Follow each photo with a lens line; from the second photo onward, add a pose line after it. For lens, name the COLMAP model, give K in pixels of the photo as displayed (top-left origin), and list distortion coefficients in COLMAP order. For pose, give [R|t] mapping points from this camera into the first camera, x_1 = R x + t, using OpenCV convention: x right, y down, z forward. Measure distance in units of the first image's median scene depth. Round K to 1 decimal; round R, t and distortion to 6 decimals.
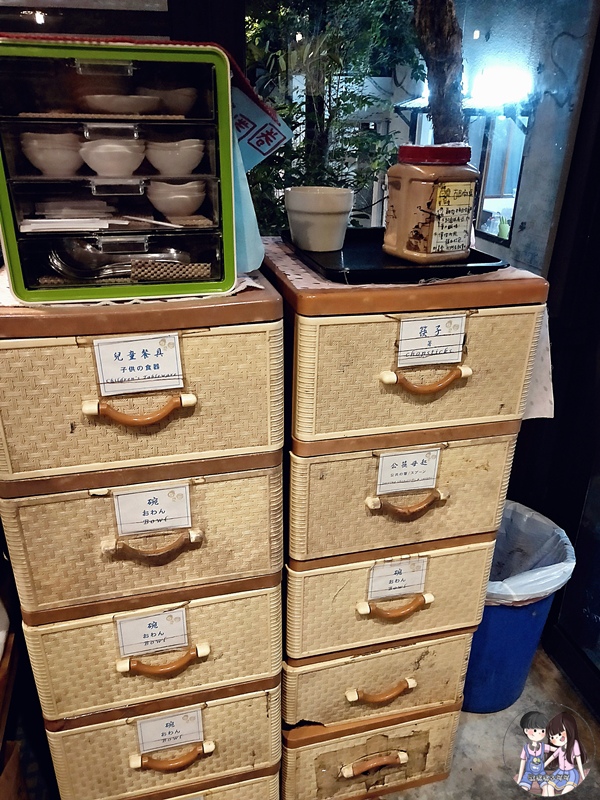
lens RADIAL K [[612.7, 0, 299.6], [0, 612.7, 400.5], [0, 0, 1]] dist [0.001952, 0.000112]
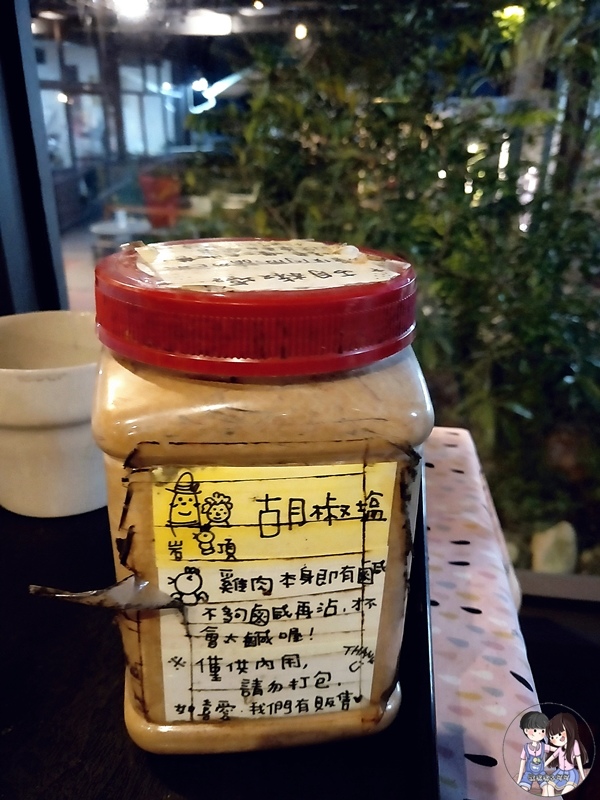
lens RADIAL K [[612.7, 0, 299.8], [0, 612.7, 399.3], [0, 0, 1]] dist [0.001952, 0.000112]
pose [[0.919278, 0.153315, -0.362521, 0.325351], [-0.161865, 0.986789, 0.006871, -0.370952], [0.358786, 0.052363, 0.931950, 0.801493]]
